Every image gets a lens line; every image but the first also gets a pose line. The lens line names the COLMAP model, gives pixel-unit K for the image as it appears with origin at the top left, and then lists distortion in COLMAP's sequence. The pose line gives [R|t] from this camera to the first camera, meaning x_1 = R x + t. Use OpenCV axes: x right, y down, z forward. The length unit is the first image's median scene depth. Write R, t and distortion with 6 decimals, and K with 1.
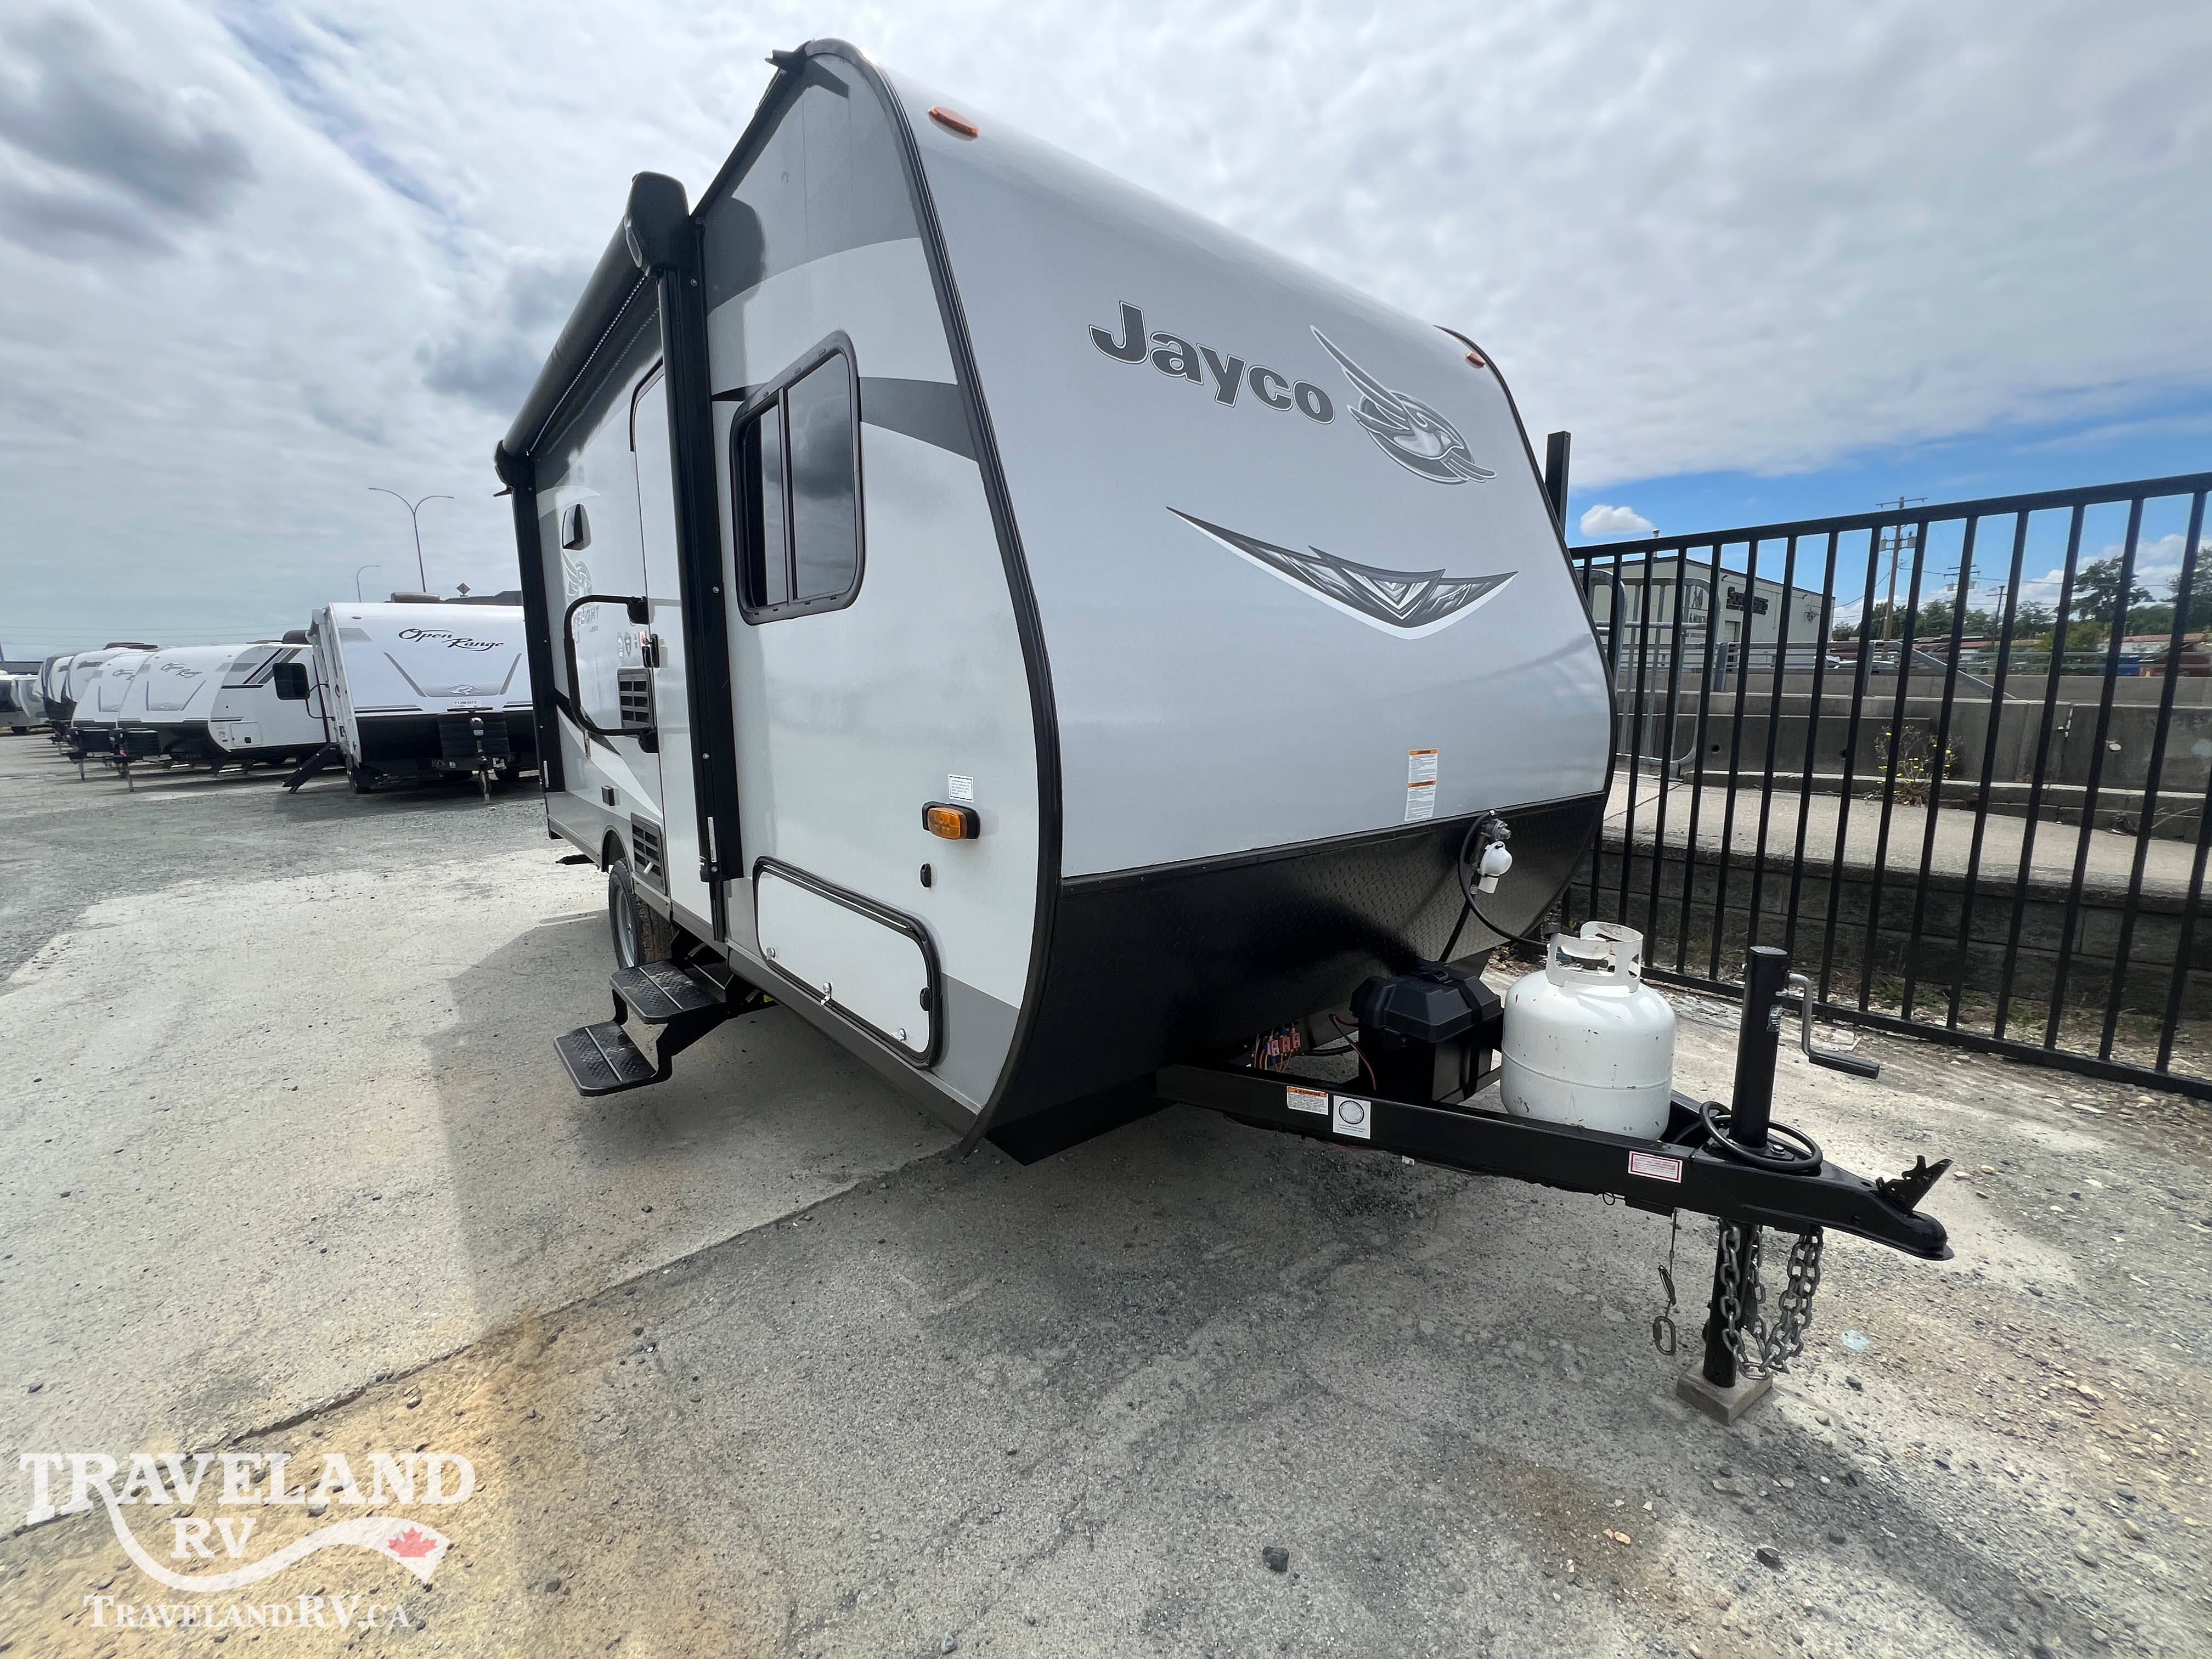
lens RADIAL K [[886.8, 0, 1106.0], [0, 886.8, 824.9], [0, 0, 1]] dist [-0.002672, 0.000423]
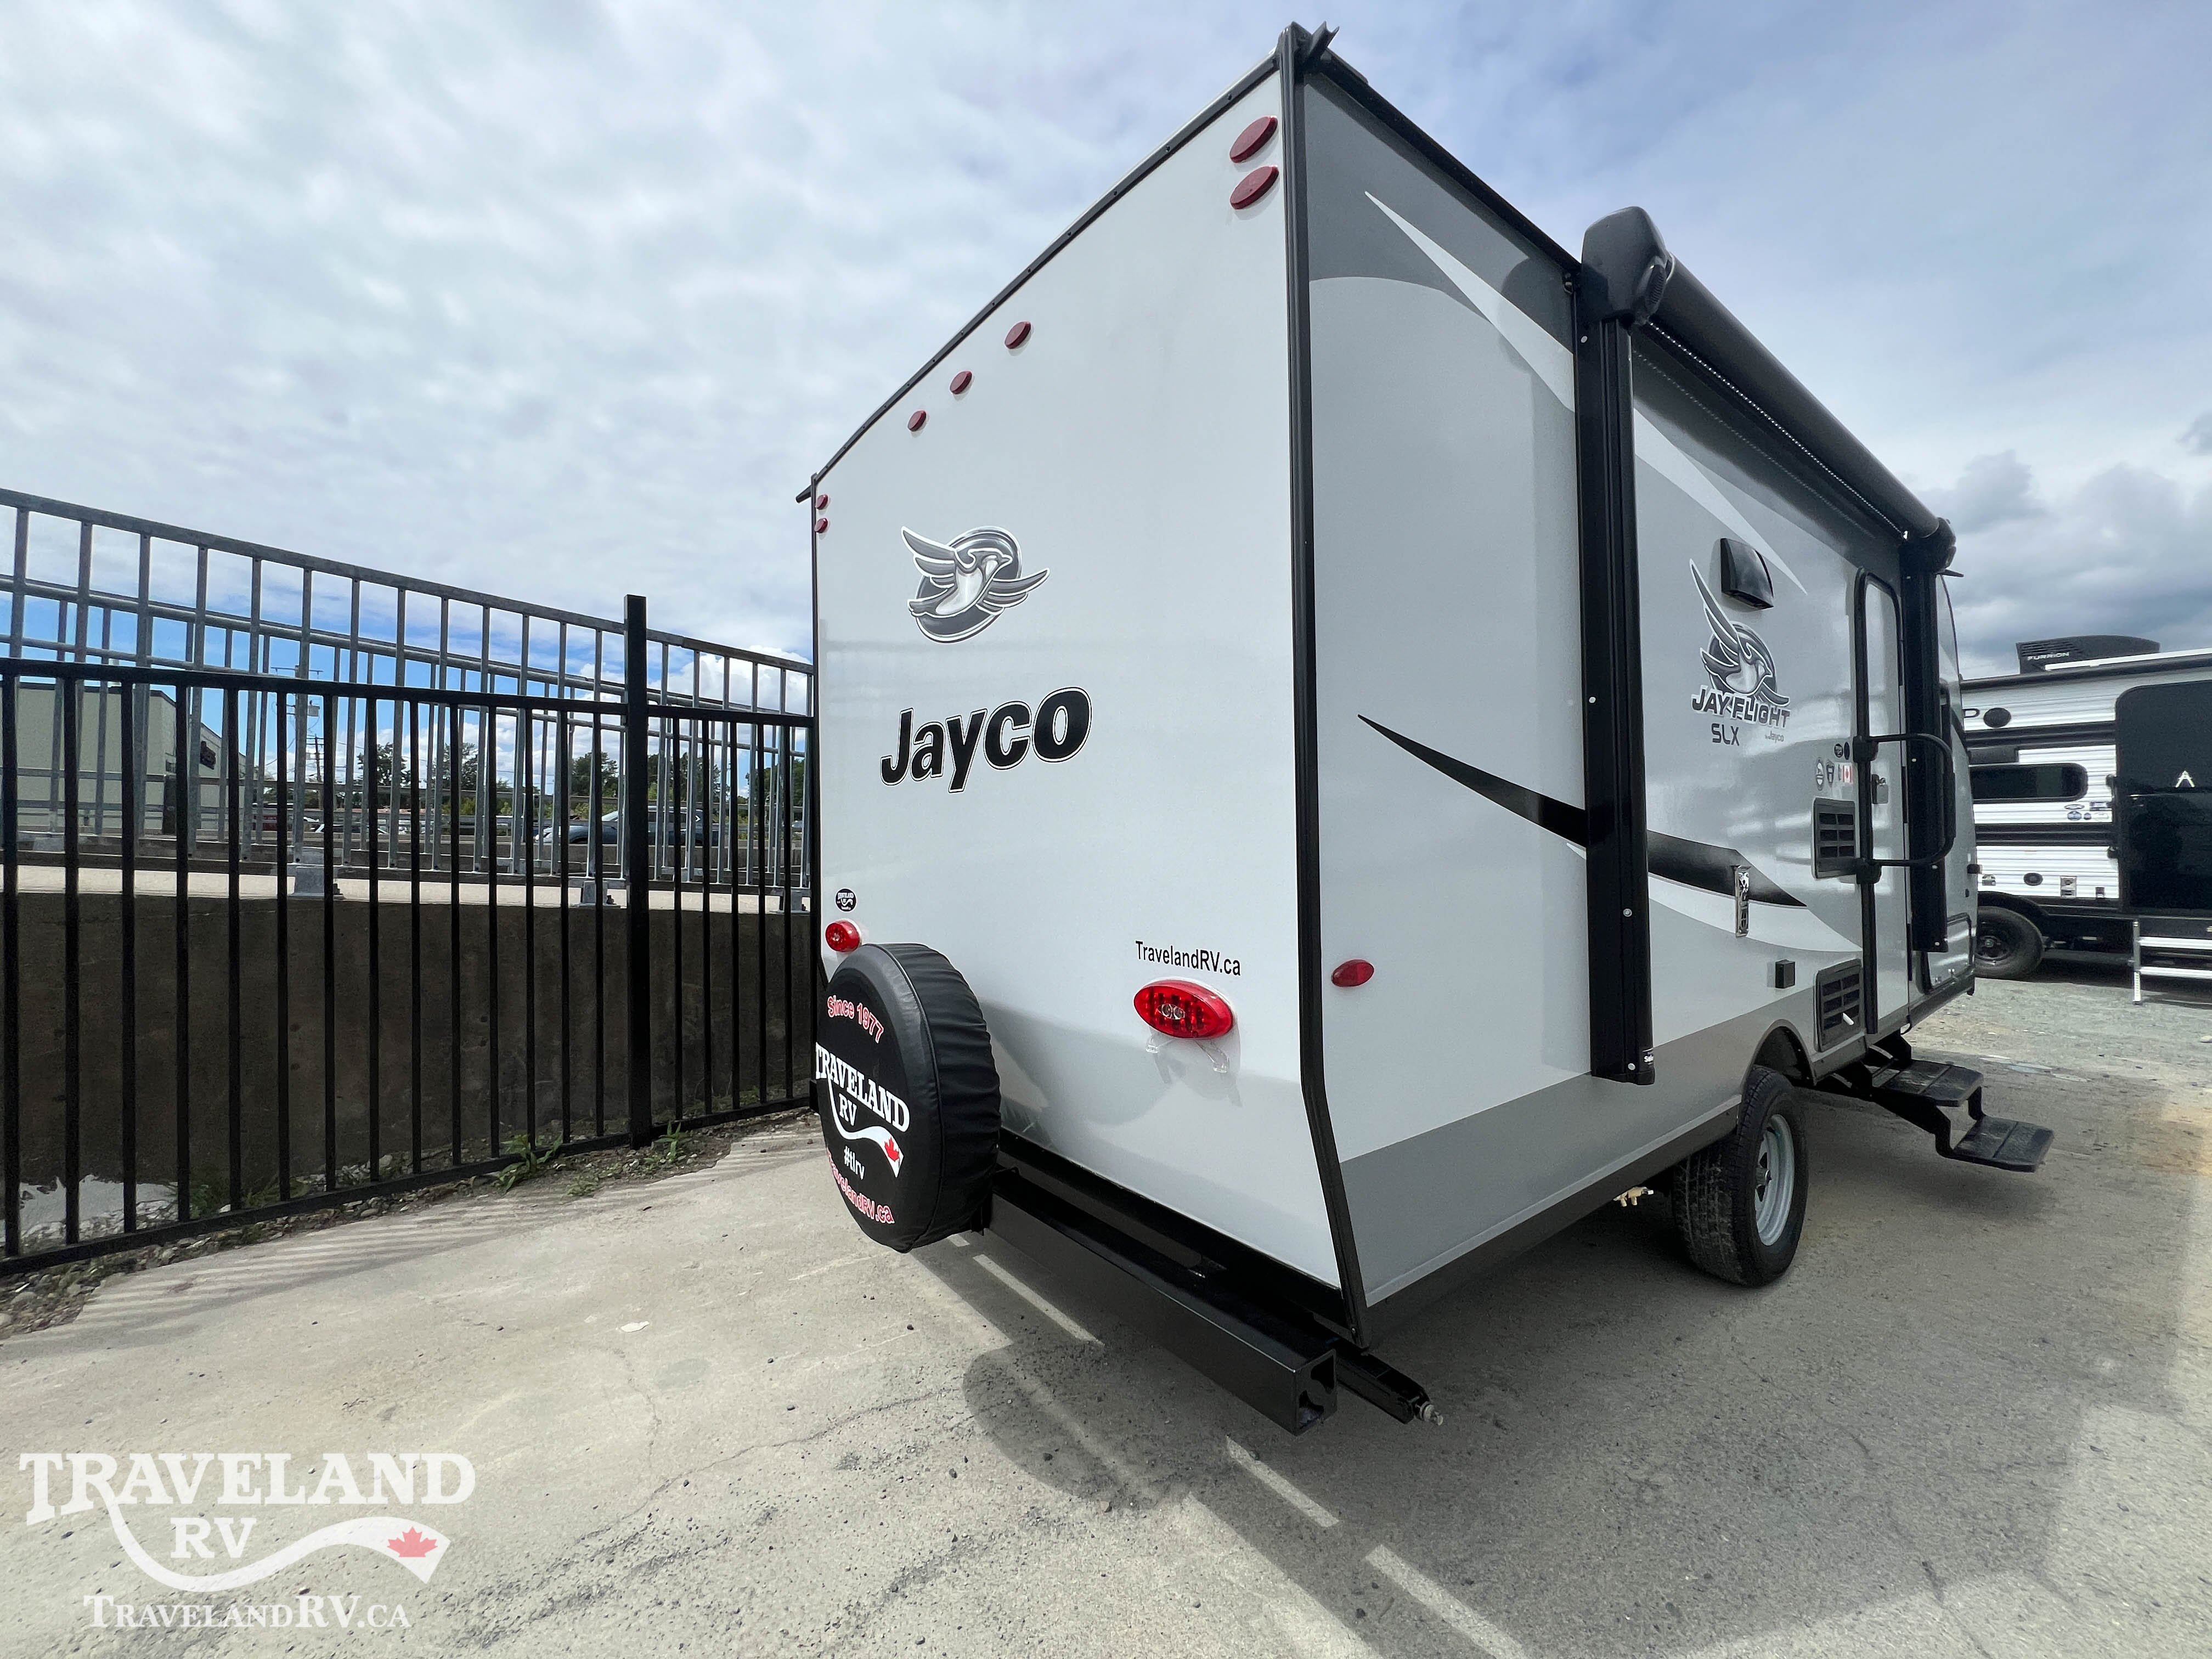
lens RADIAL K [[886.8, 0, 1102.7], [0, 886.8, 825.7], [0, 0, 1]] dist [-0.002672, 0.000423]
pose [[0.031973, 0.020035, 0.999288, -2.567914], [0.163195, 0.986277, -0.024996, -0.437425], [-0.986076, 0.163878, 0.028264, 3.004568]]
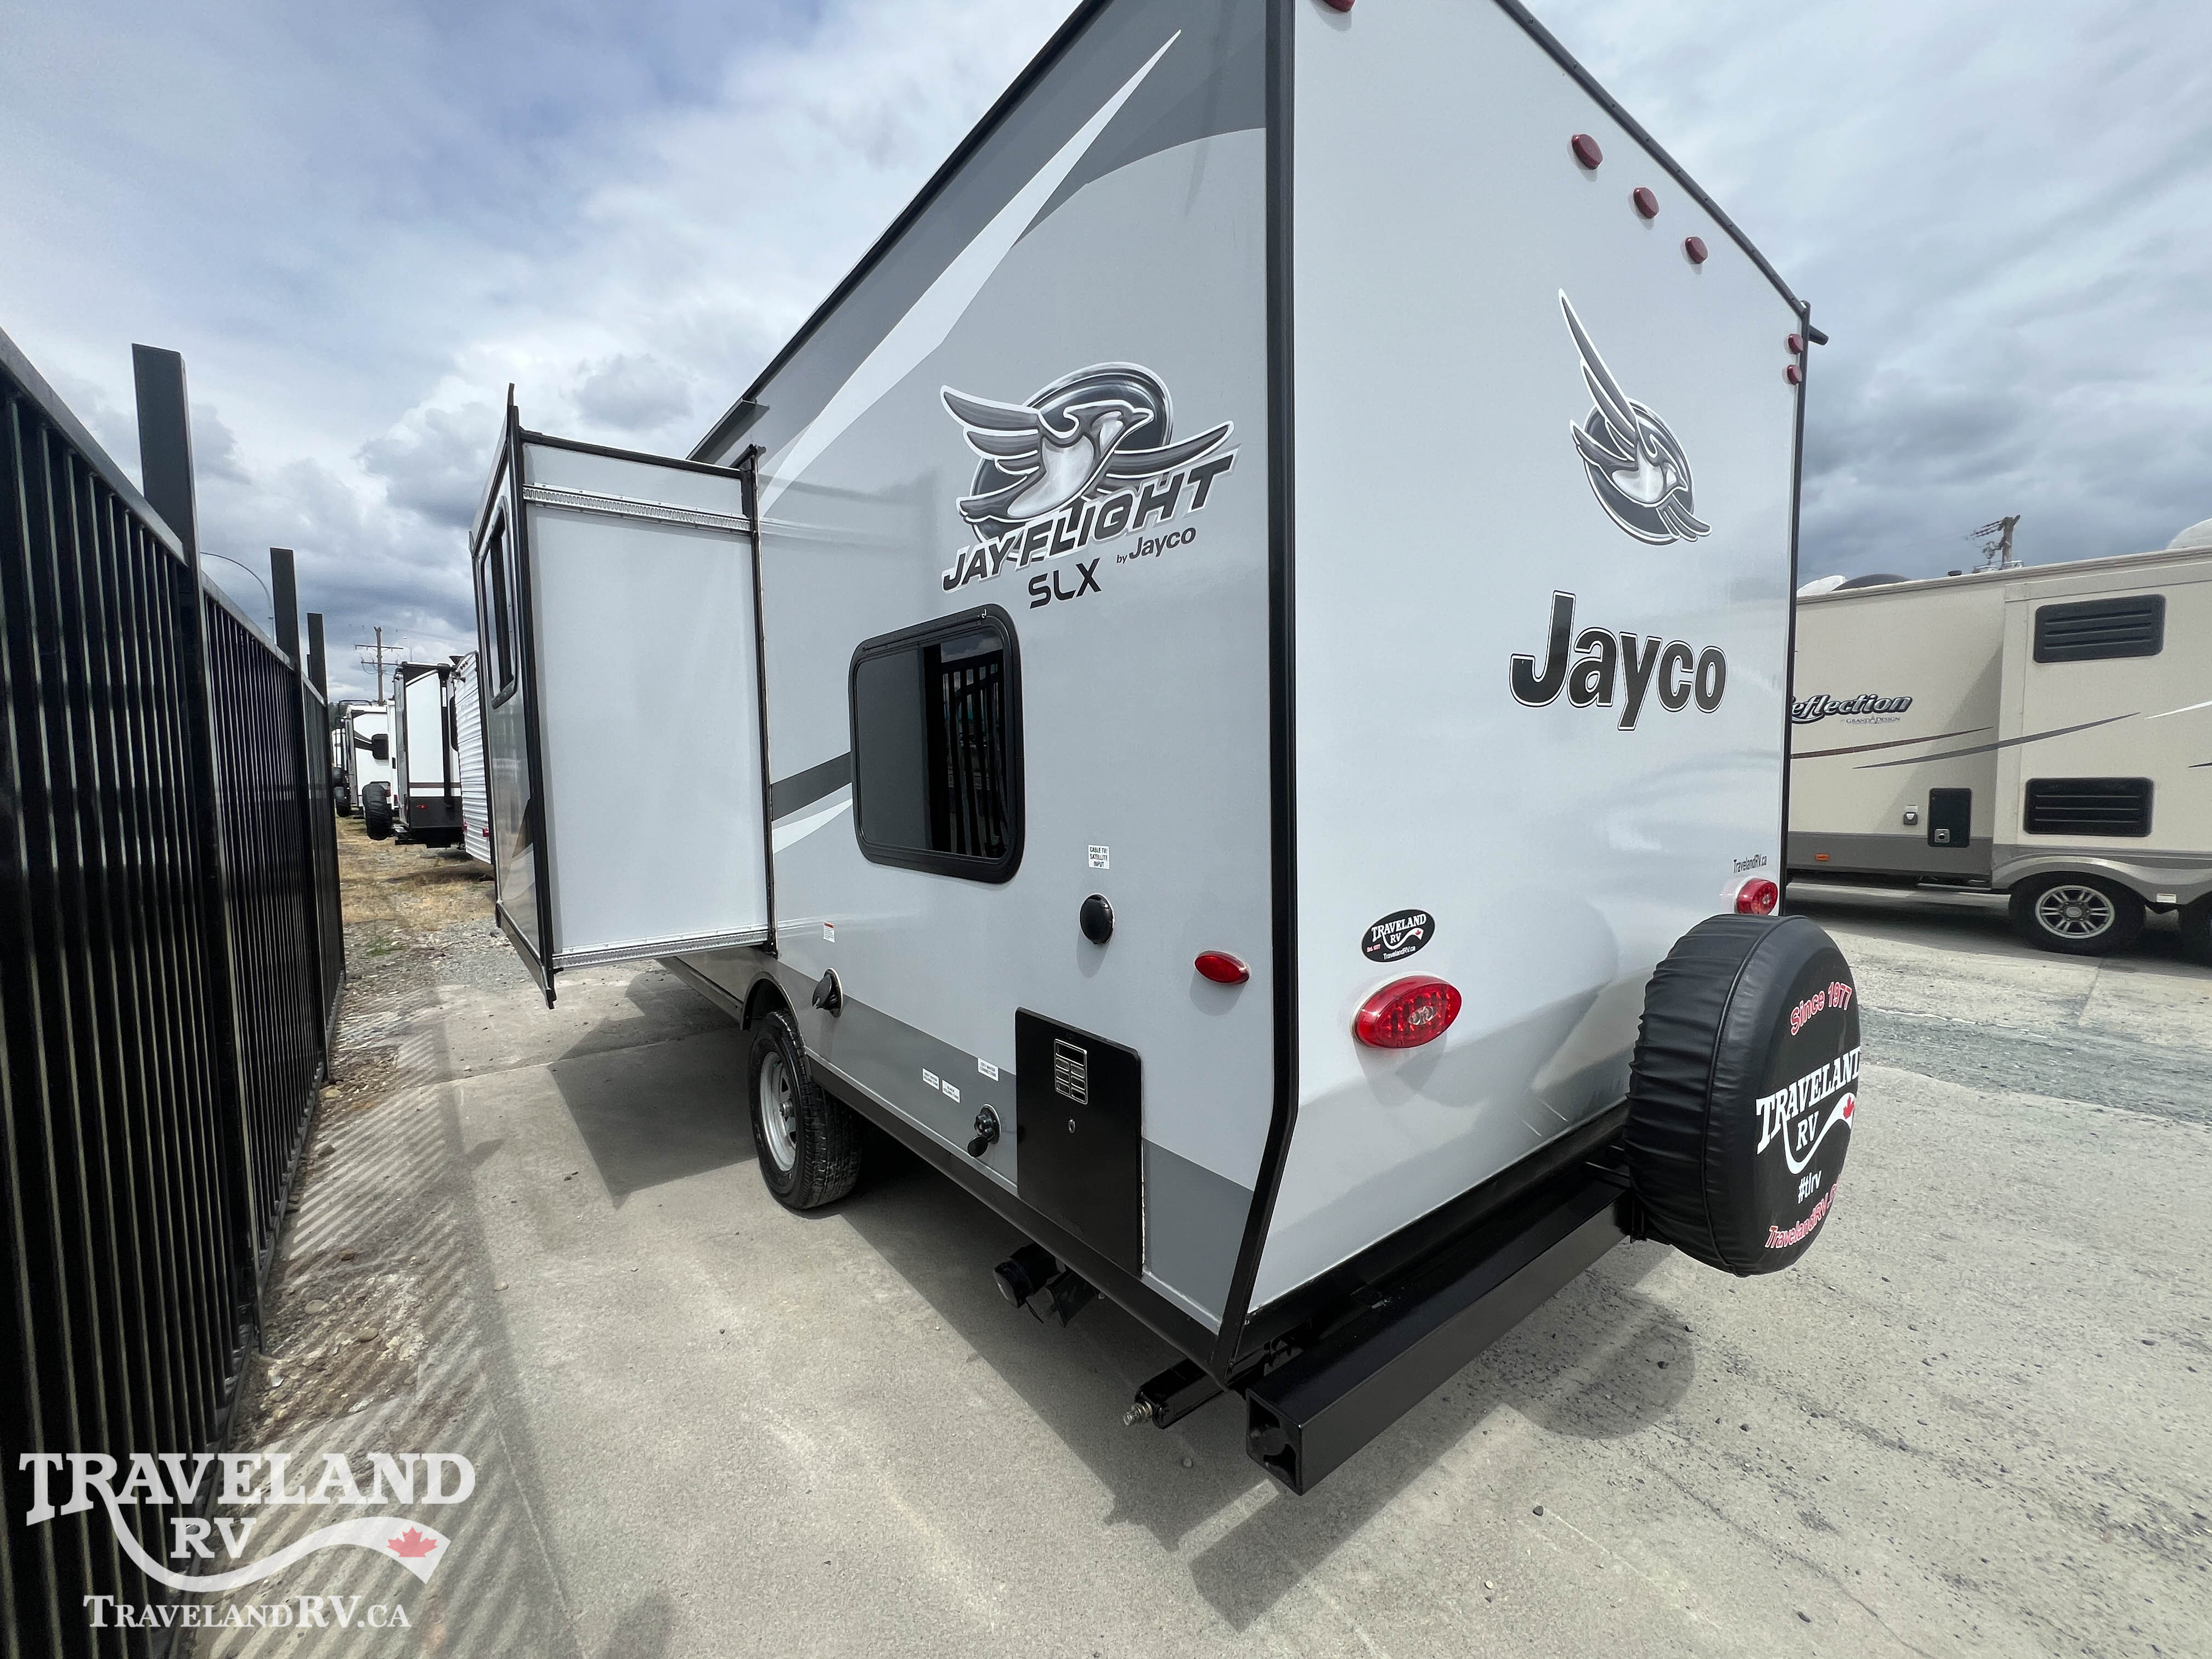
lens RADIAL K [[886.8, 0, 1104.8], [0, 886.8, 825.9], [0, 0, 1]] dist [-0.002672, 0.000423]
pose [[-0.999329, 0.027263, 0.024471, -0.901948], [0.031947, 0.975450, 0.217890, -0.660483], [-0.017930, 0.218526, -0.975666, 4.139856]]
